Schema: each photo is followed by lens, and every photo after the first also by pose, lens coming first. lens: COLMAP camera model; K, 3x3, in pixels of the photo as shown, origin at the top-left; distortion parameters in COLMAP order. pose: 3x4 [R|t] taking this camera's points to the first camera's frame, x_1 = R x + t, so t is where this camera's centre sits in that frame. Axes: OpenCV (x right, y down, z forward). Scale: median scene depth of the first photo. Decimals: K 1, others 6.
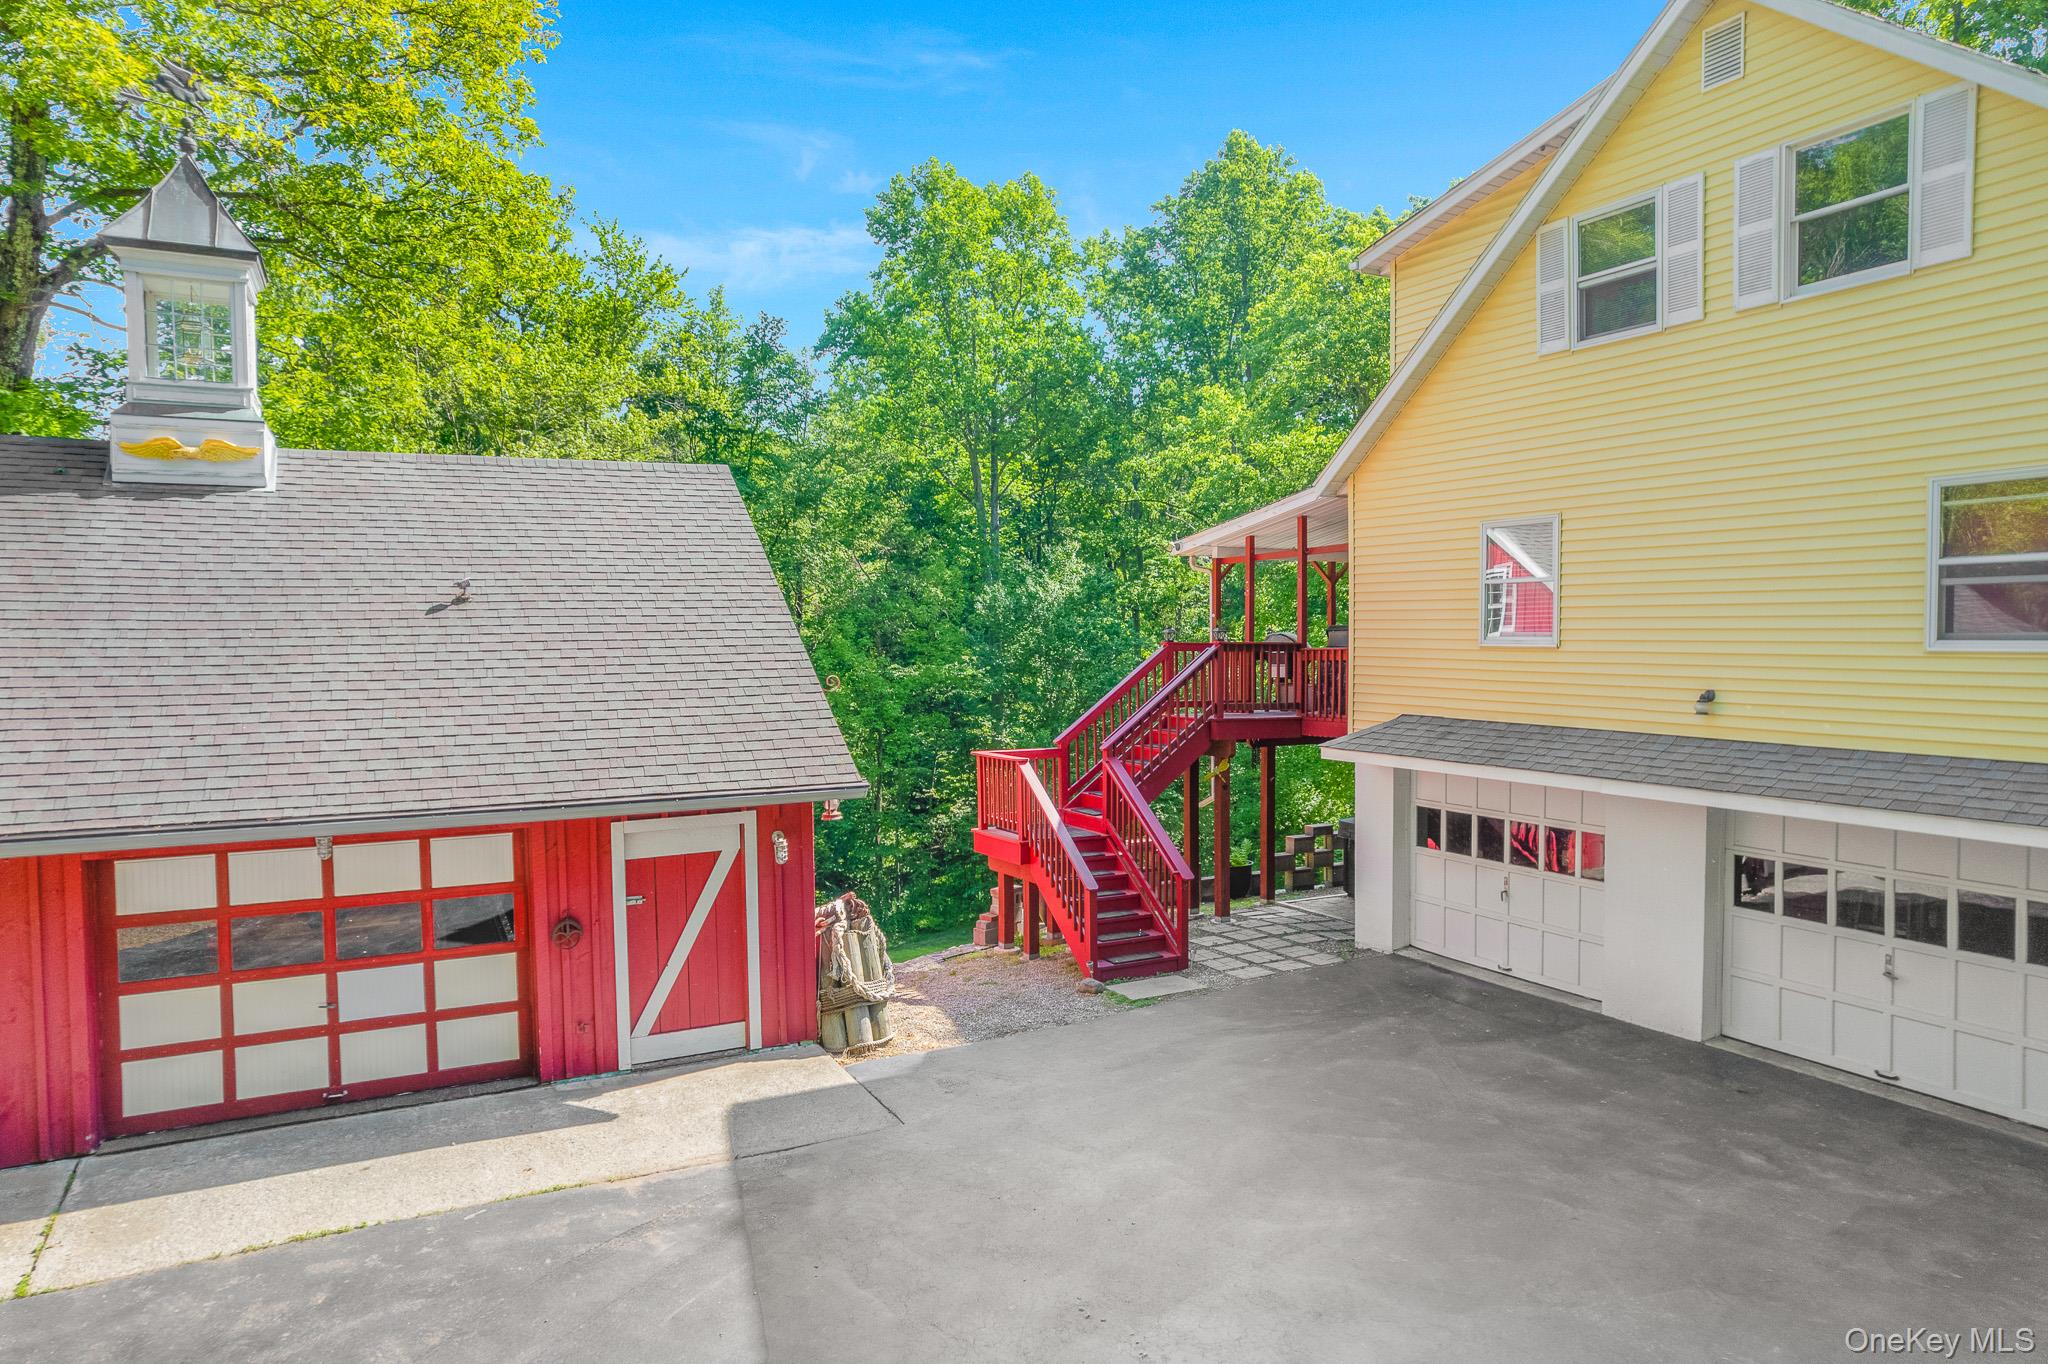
lens RADIAL K [[1316.8, 0, 1037.4], [0, 1316.8, 697.5], [0, 0, 1]] dist [-0.075199, 0.064707]
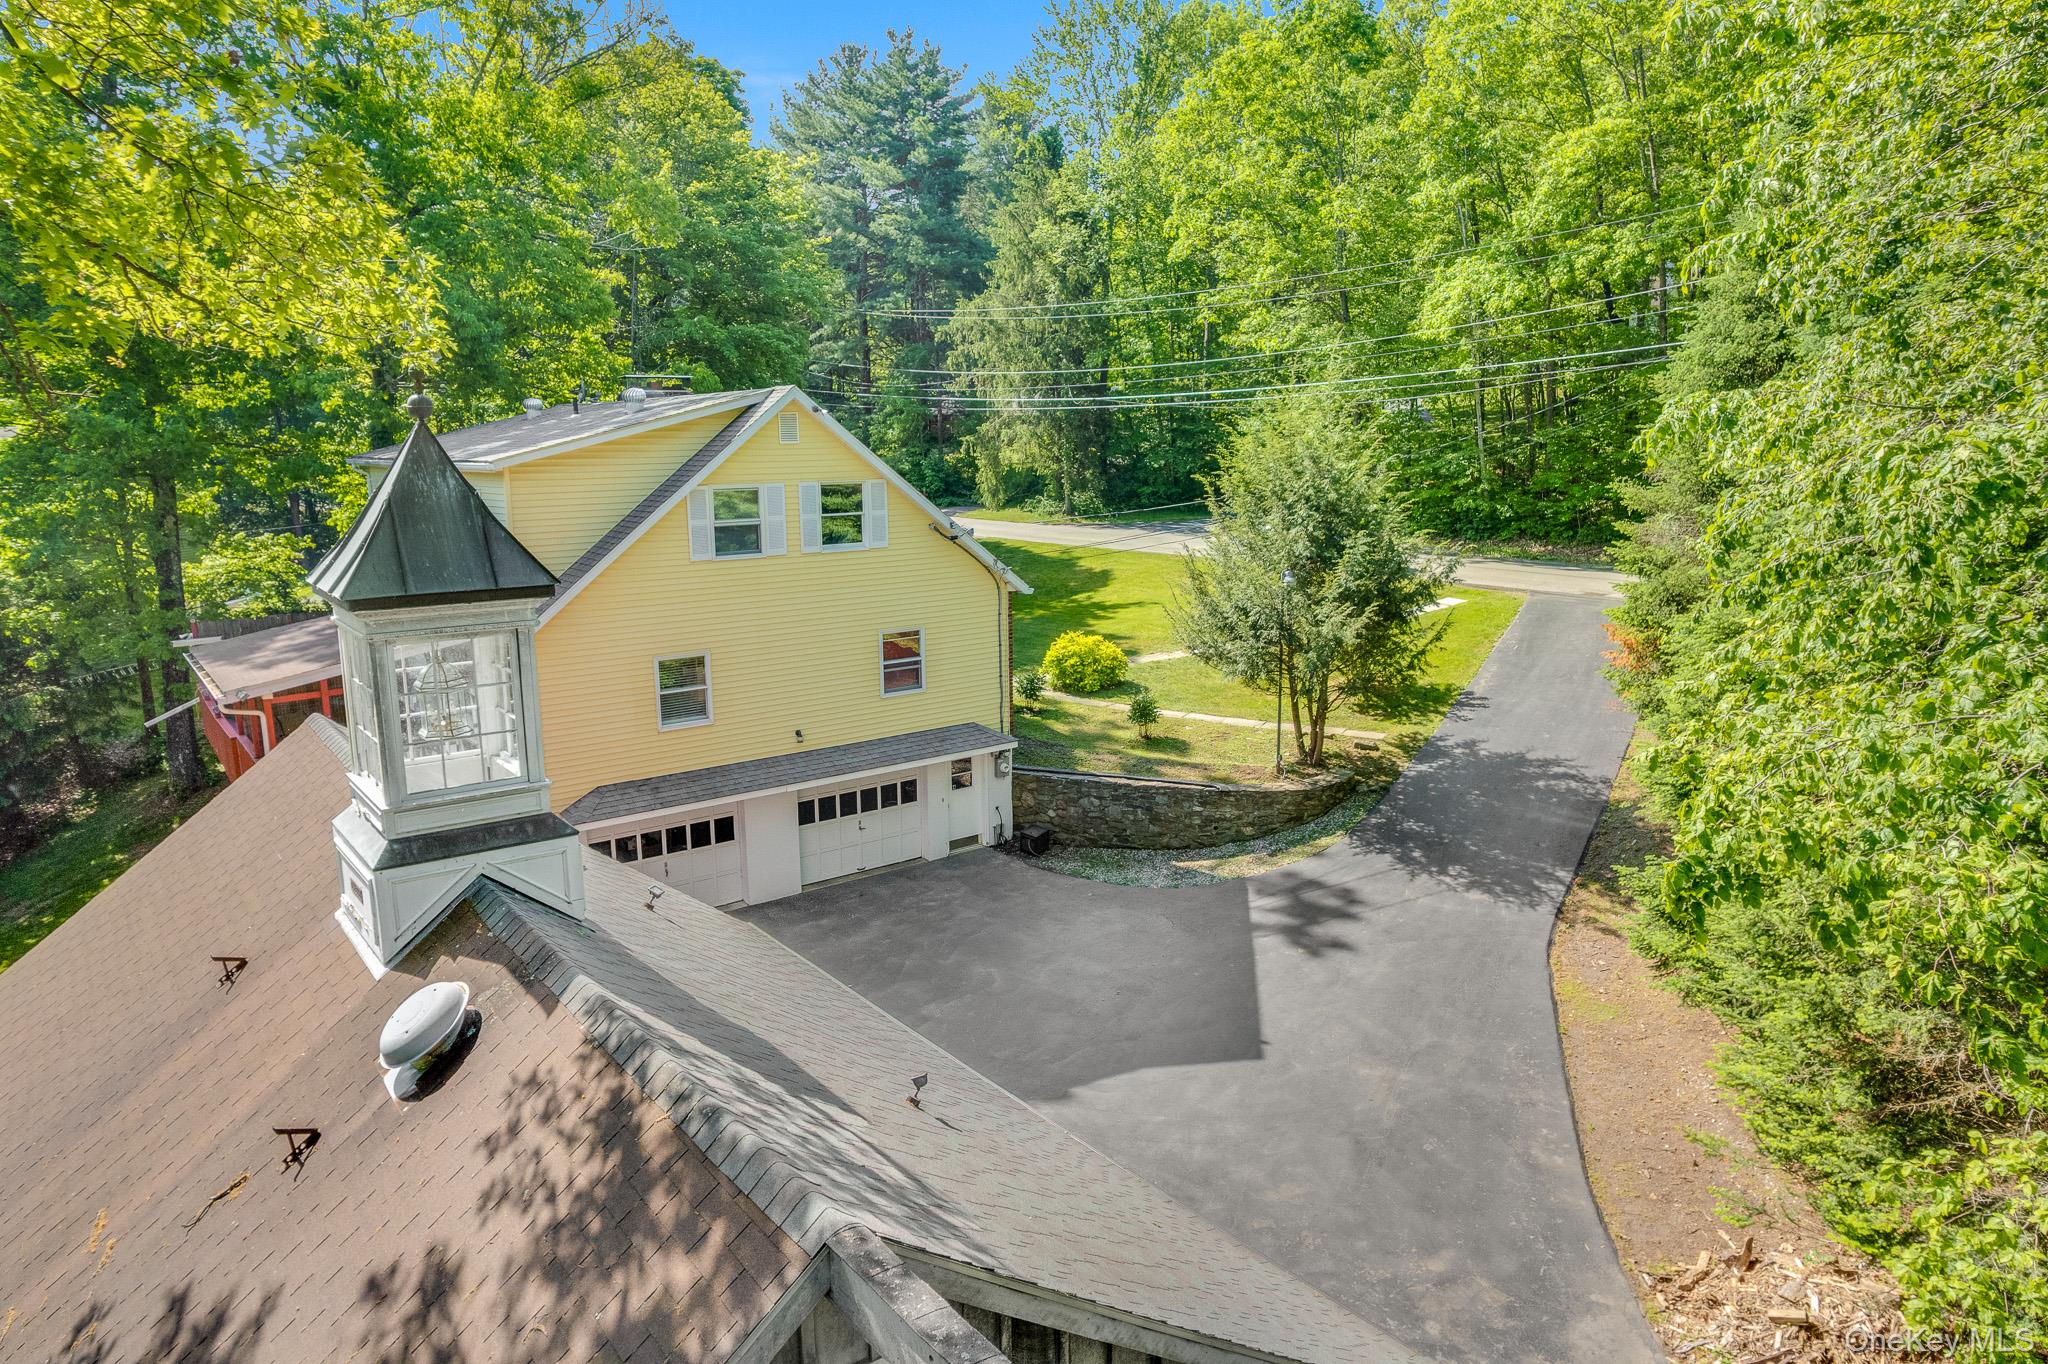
lens RADIAL K [[1316.8, 0, 1037.4], [0, 1316.8, 697.5], [0, 0, 1]] dist [-0.075199, 0.064707]
pose [[-0.215517, -0.216161, 0.952275, -2.532509], [0.042733, 0.972170, 0.230348, -0.850444], [-0.975565, 0.090337, -0.200282, 1.676317]]
